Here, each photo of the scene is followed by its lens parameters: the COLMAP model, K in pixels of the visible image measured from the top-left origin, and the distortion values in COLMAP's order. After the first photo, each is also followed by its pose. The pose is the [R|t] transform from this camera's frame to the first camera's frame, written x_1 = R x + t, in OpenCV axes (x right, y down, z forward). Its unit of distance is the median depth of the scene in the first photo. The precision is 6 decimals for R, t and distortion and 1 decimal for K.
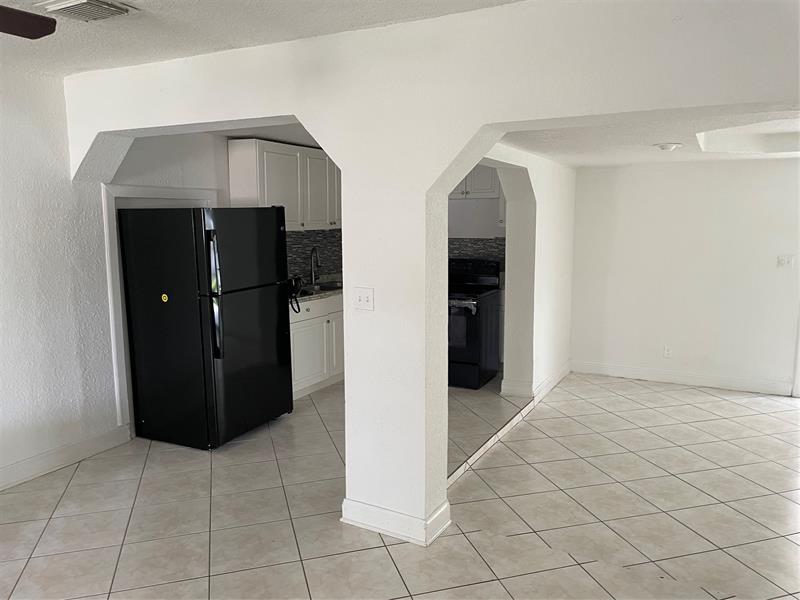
lens RADIAL K [[601.6, 0, 393.5], [0, 601.6, 301.1], [0, 0, 1]] dist [0.089833, -0.124925]
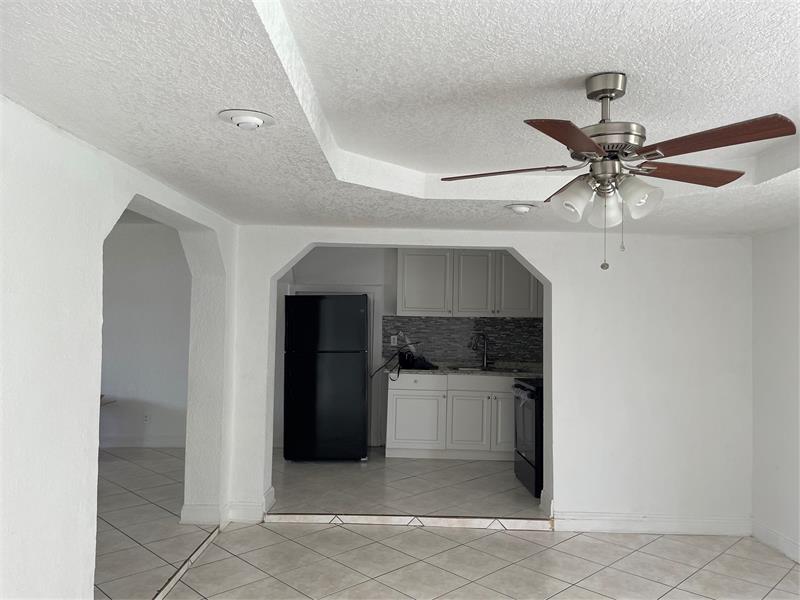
lens RADIAL K [[601.6, 0, 393.5], [0, 601.6, 301.1], [0, 0, 1]] dist [0.089833, -0.124925]
pose [[0.454279, -0.030638, -0.890332, 0.773515], [-0.142136, 0.984113, -0.106388, -0.007380], [0.879447, 0.174878, 0.442707, 0.363882]]
